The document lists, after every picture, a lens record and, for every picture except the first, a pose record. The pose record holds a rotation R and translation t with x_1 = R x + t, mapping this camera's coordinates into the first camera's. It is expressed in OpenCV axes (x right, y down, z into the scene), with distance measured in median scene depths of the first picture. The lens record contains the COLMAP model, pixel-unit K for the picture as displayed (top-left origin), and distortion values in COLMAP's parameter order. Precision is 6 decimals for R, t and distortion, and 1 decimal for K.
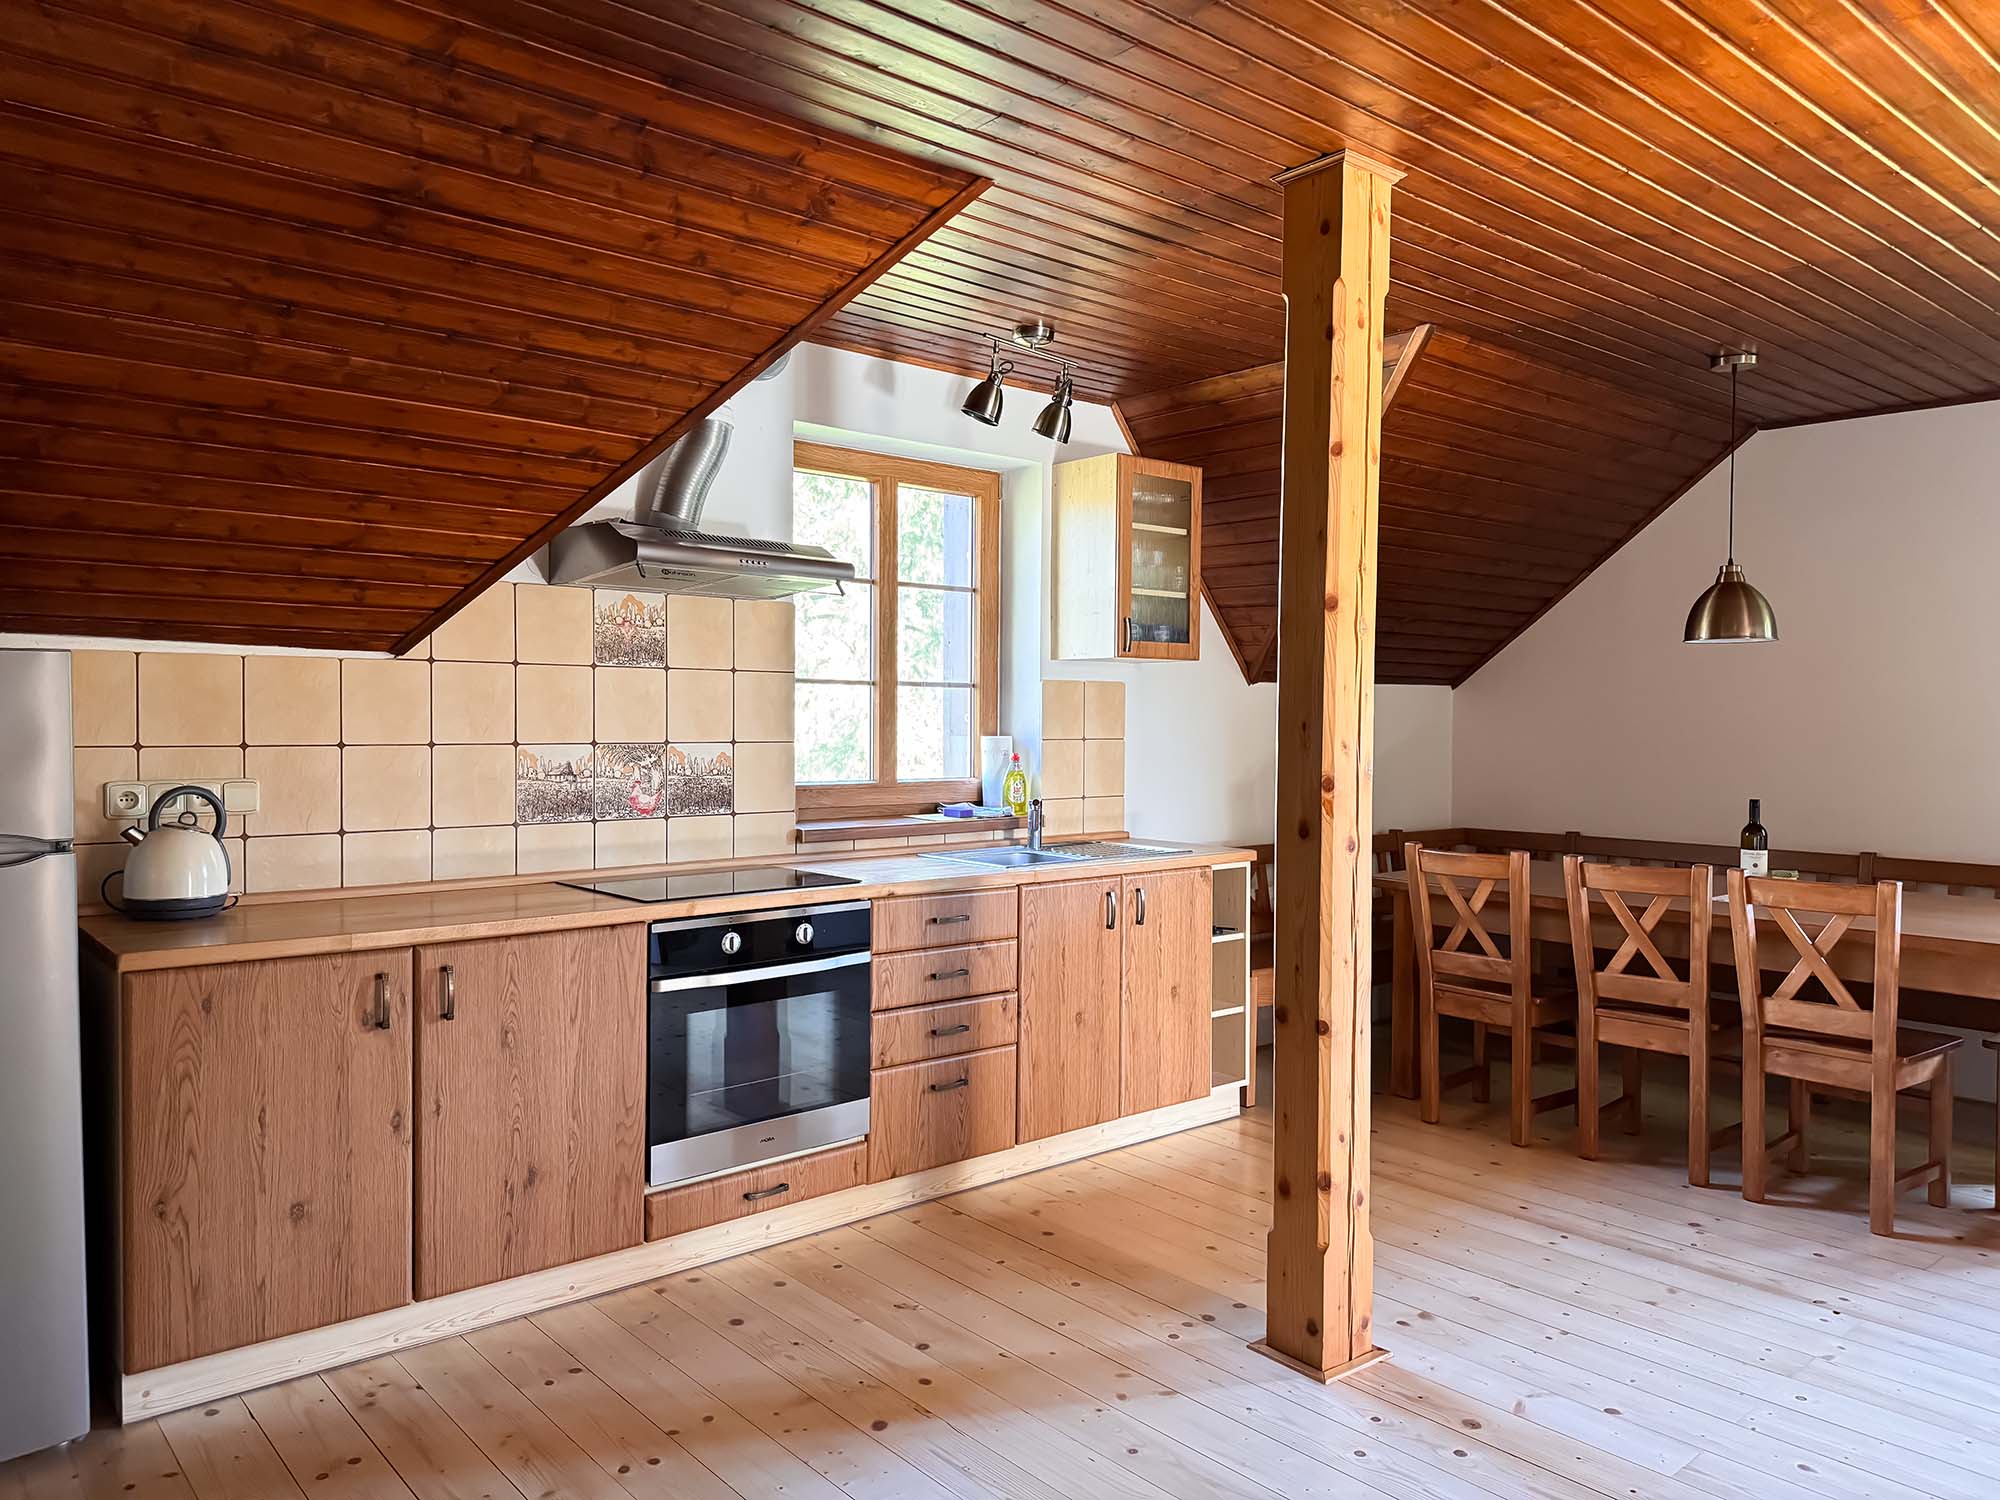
lens RADIAL K [[1385.3, 0, 1000.0], [0, 1385.3, 750.0], [0, 0, 1]] dist [0.043182, -0.001750]
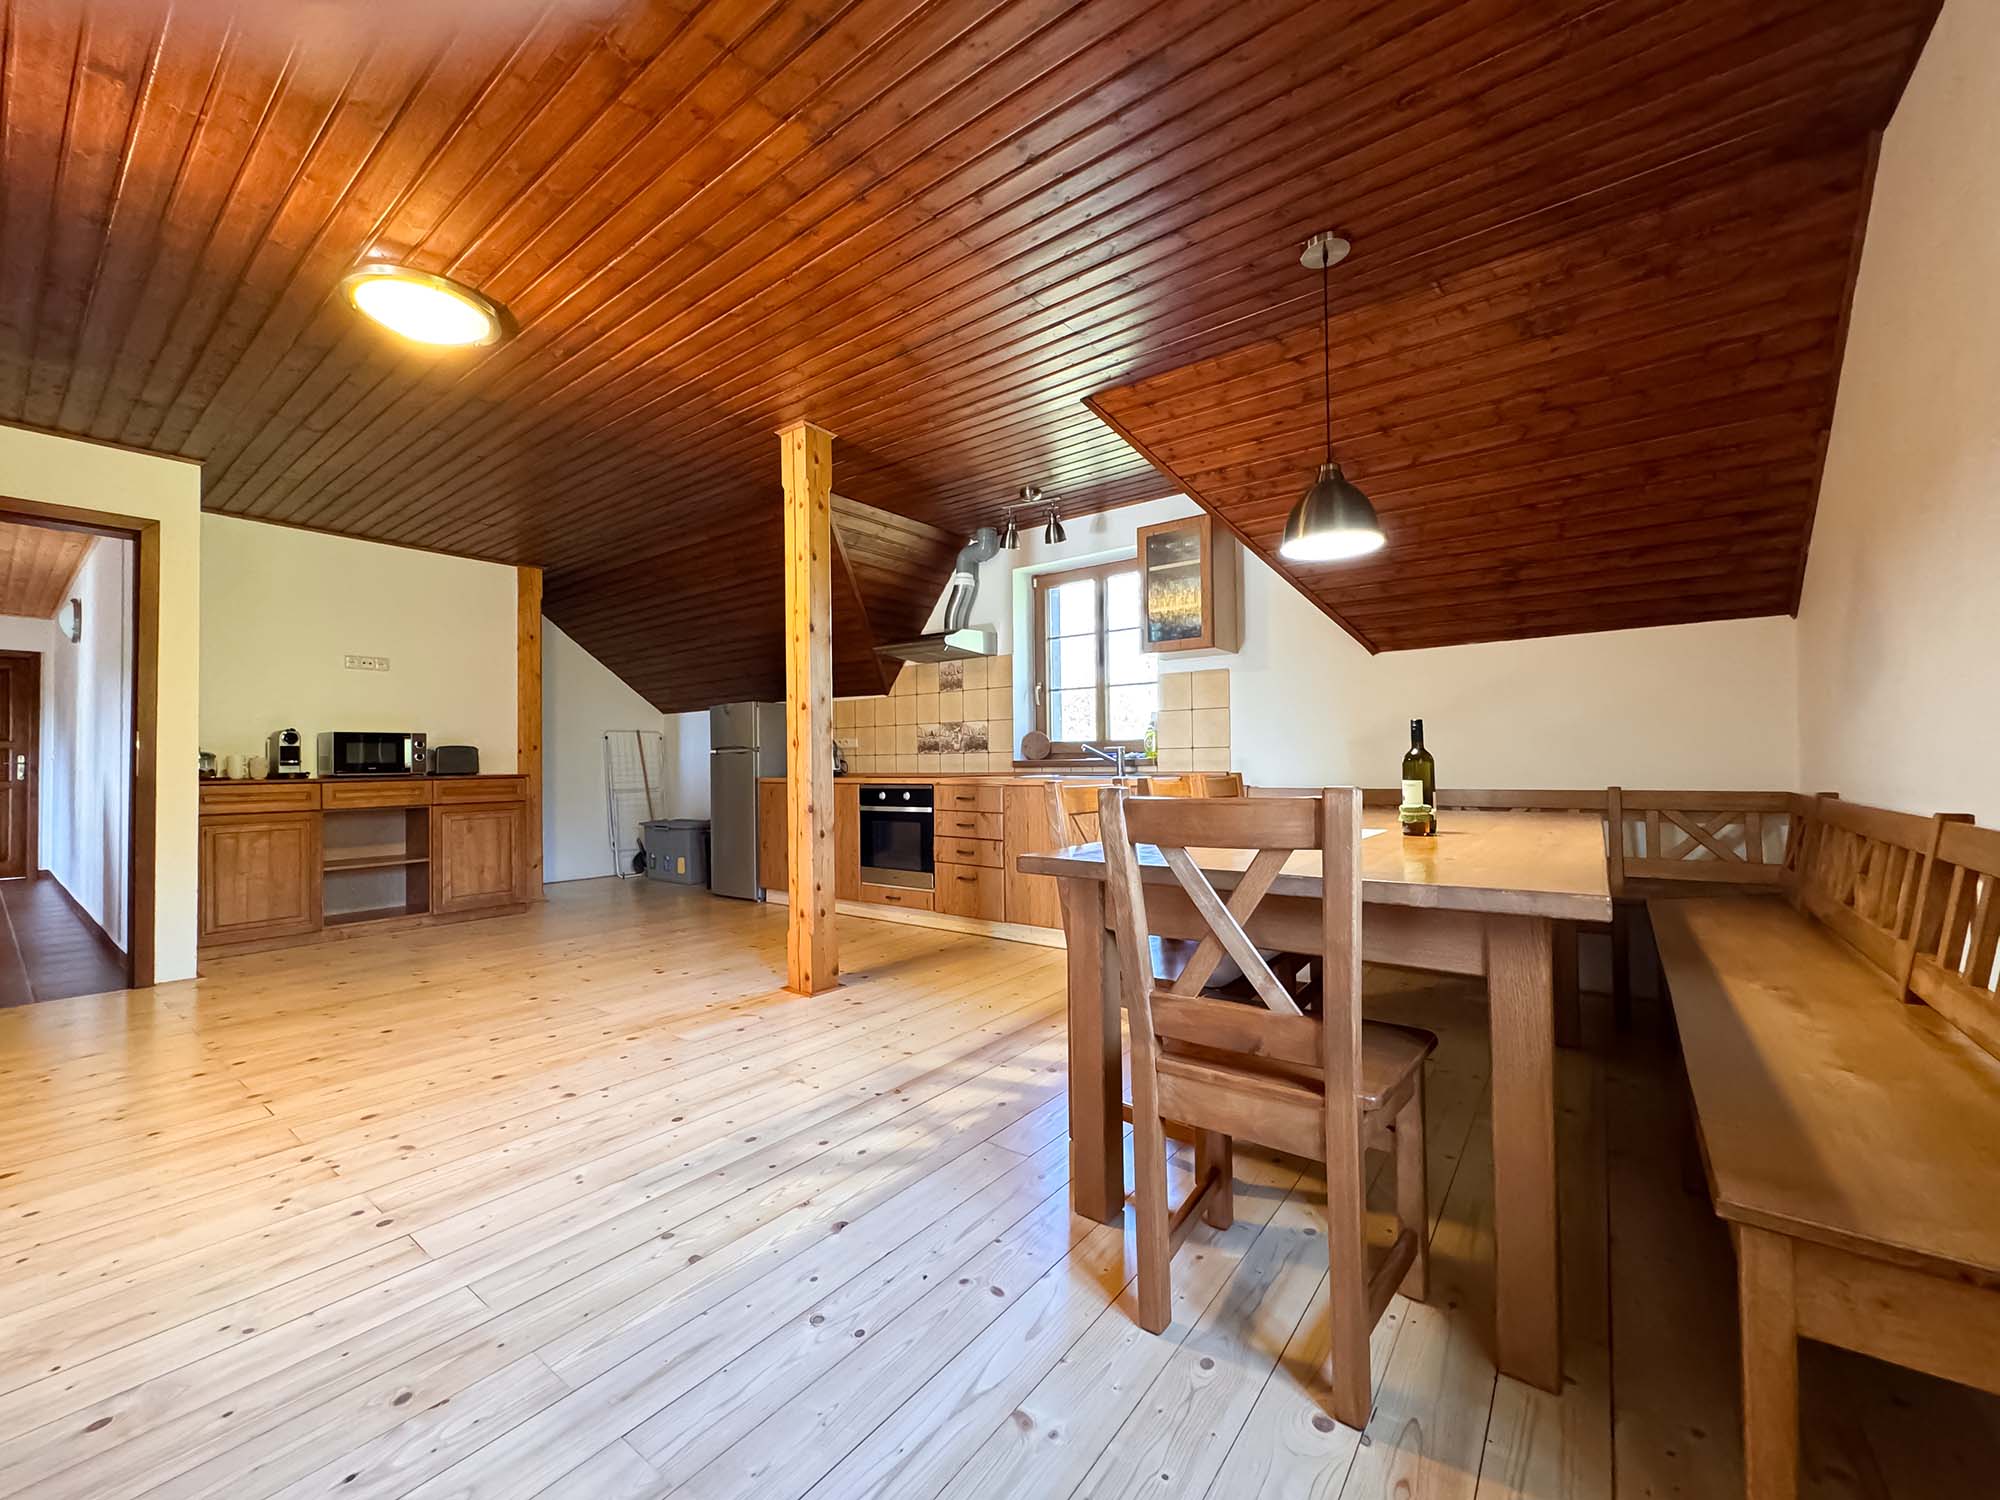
lens RADIAL K [[797.0, 0, 1000.0], [0, 797.0, 750.0], [0, 0, 1]] dist [-0.001120, -0.000028]
pose [[0.200509, -0.023798, -0.979403, 1.143431], [-0.010207, 0.999600, -0.026378, 0.080918], [0.979639, 0.015286, 0.200186, 0.811957]]
